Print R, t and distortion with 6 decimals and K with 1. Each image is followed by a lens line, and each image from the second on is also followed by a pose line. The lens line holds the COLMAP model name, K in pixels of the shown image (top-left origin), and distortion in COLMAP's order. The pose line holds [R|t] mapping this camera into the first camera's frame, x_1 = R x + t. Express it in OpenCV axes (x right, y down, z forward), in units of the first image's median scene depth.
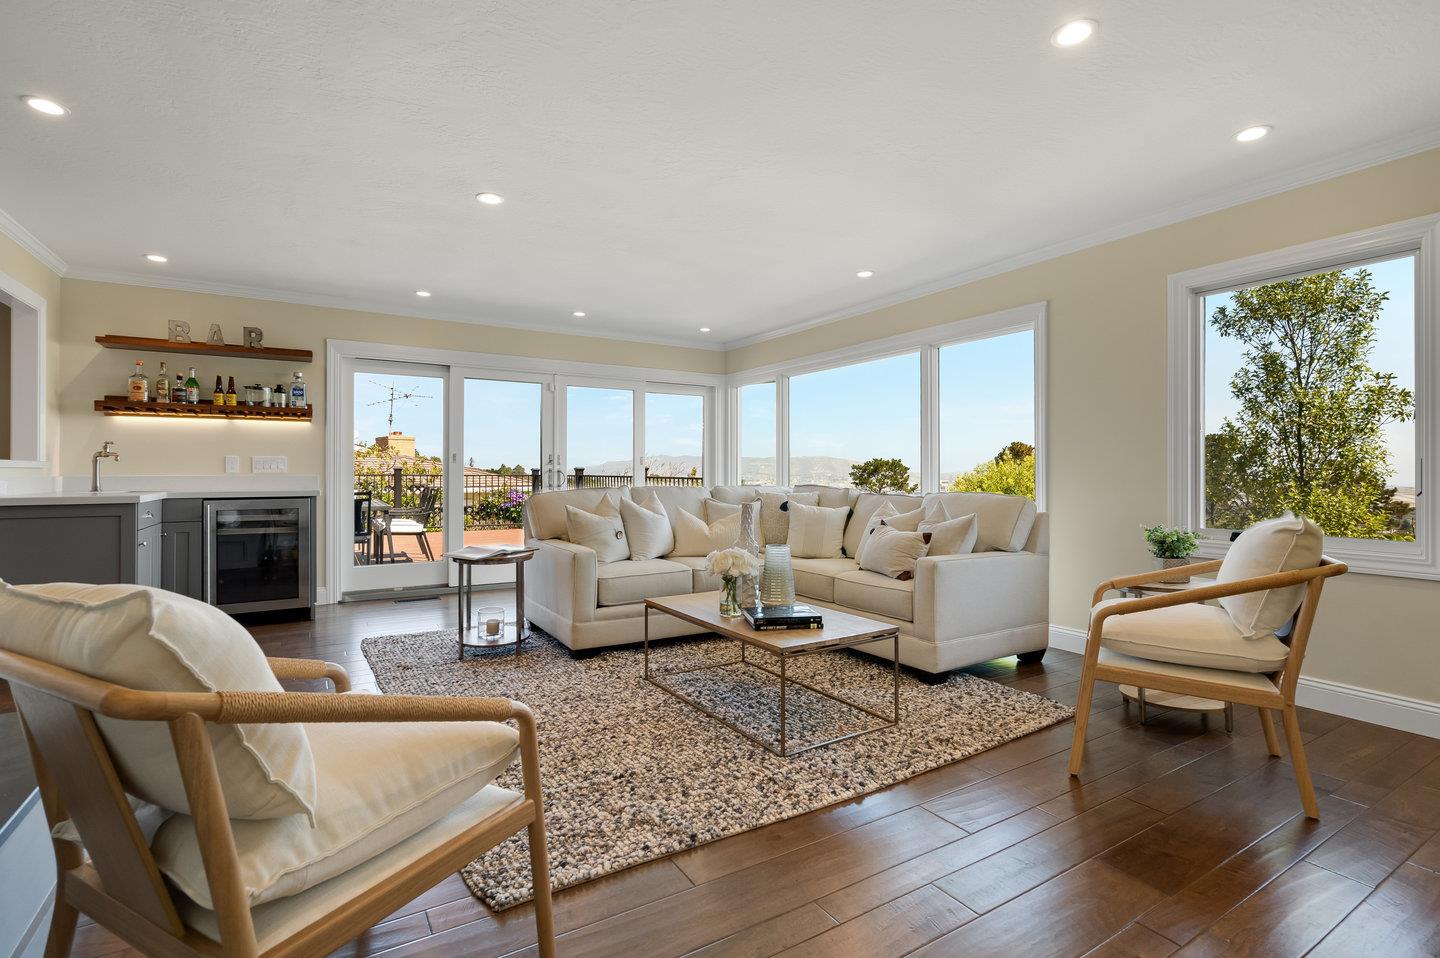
lens RADIAL K [[665.6, 0, 734.4], [0, 665.6, 477.8], [0, 0, 1]] dist [-0.004274, 0.003567]
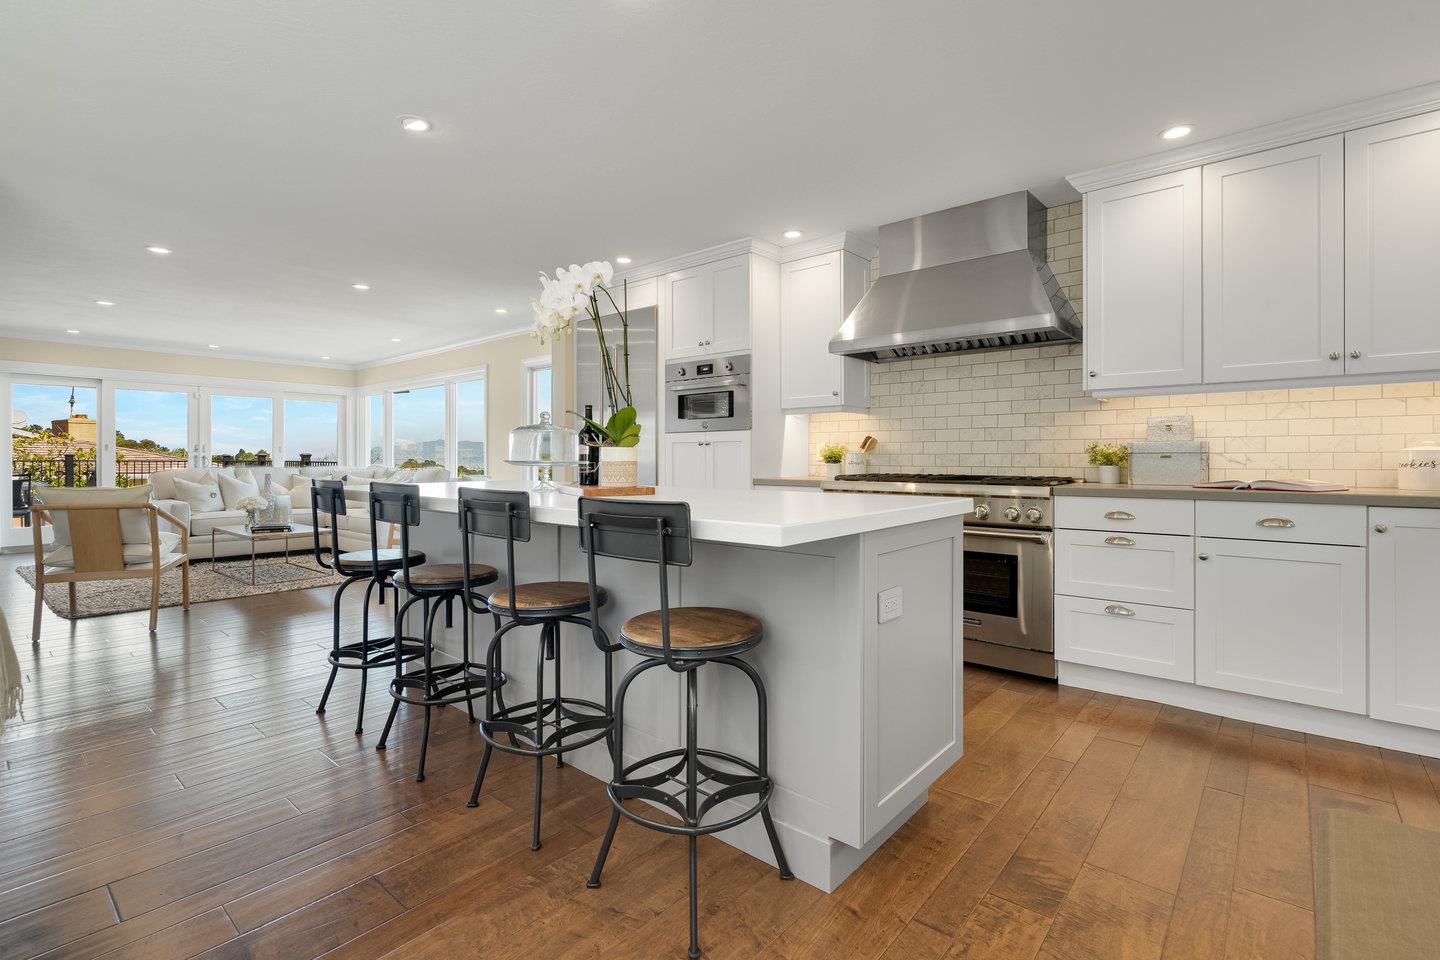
lens RADIAL K [[665.6, 0, 726.8], [0, 665.6, 465.4], [0, 0, 1]] dist [-0.004274, 0.003567]
pose [[0.957341, -0.002755, 0.288947, 0.500211], [0.002691, 0.999996, 0.000618, 0.012620], [-0.288948, 0.000186, 0.957345, -0.832010]]
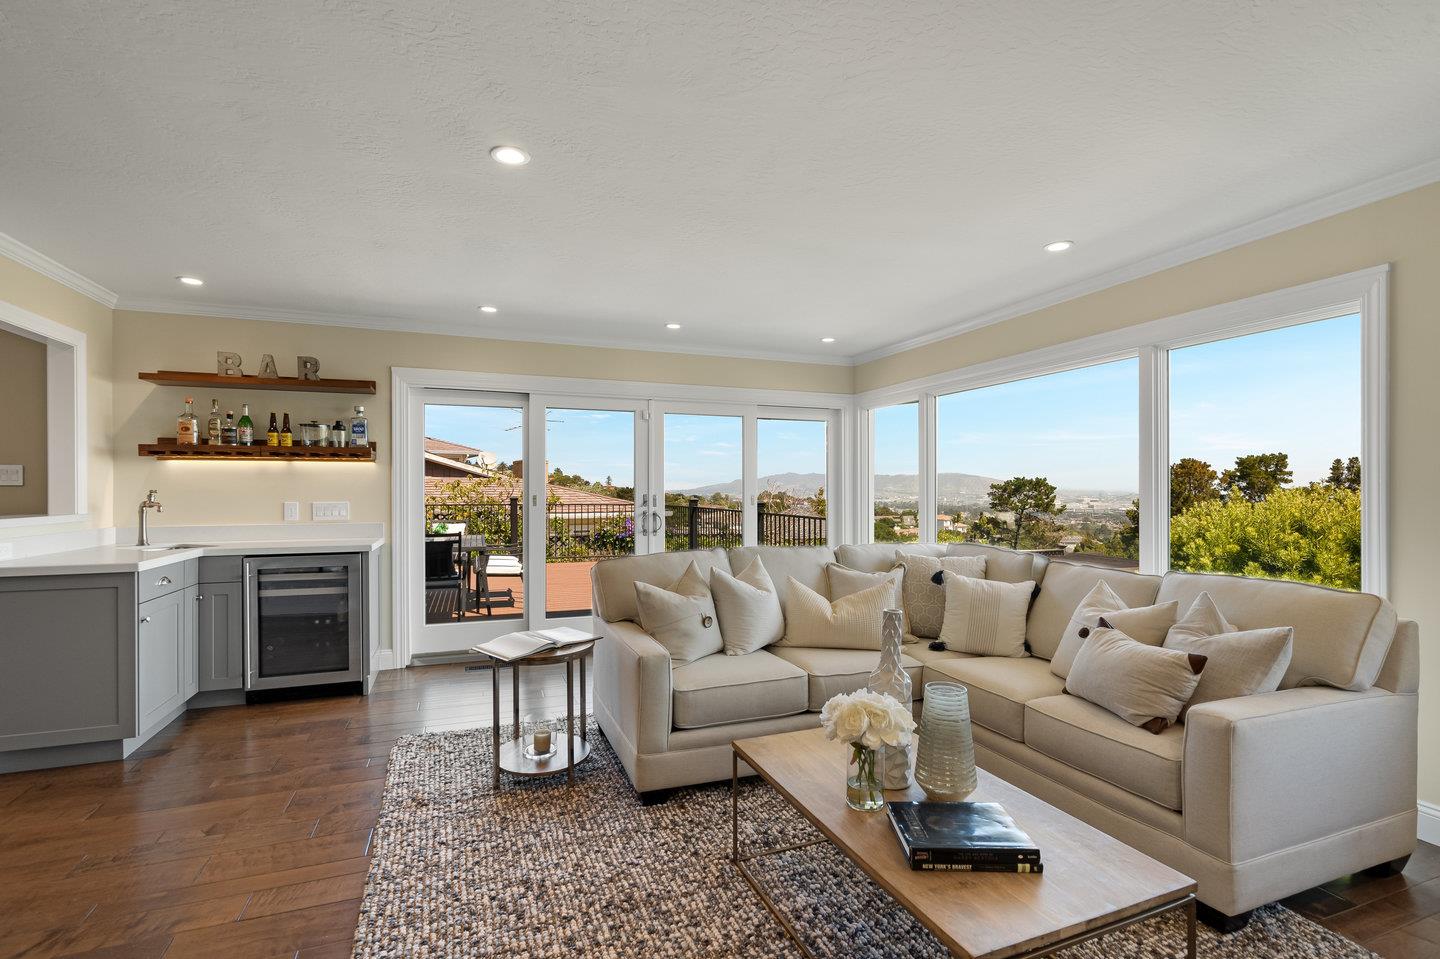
lens RADIAL K [[665.6, 0, 743.4], [0, 665.6, 485.3], [0, 0, 1]] dist [-0.004274, 0.003567]
pose [[0.984394, -0.002521, -0.175963, -0.004979], [-0.000147, 0.999885, -0.015147, -0.045960], [0.175981, 0.014937, 0.984280, 0.253465]]
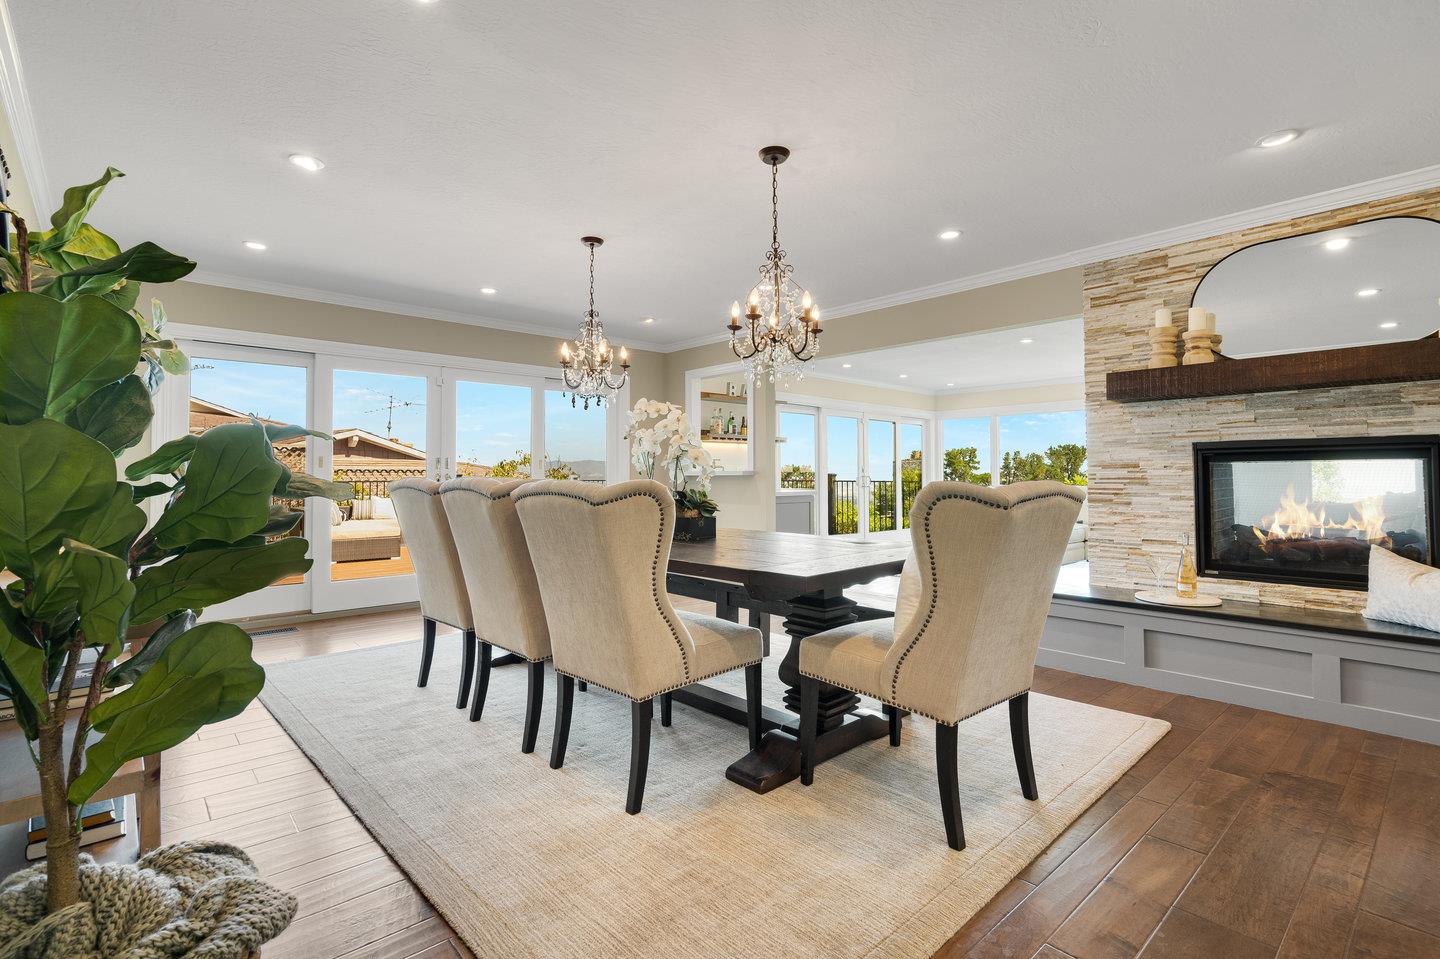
lens RADIAL K [[665.6, 0, 727.5], [0, 665.6, 464.0], [0, 0, 1]] dist [-0.004274, 0.003567]
pose [[0.981113, -0.000471, 0.193436, -1.161361], [0.006181, 0.999563, -0.028914, 0.001561], [-0.193338, 0.029563, 0.980687, -0.544573]]
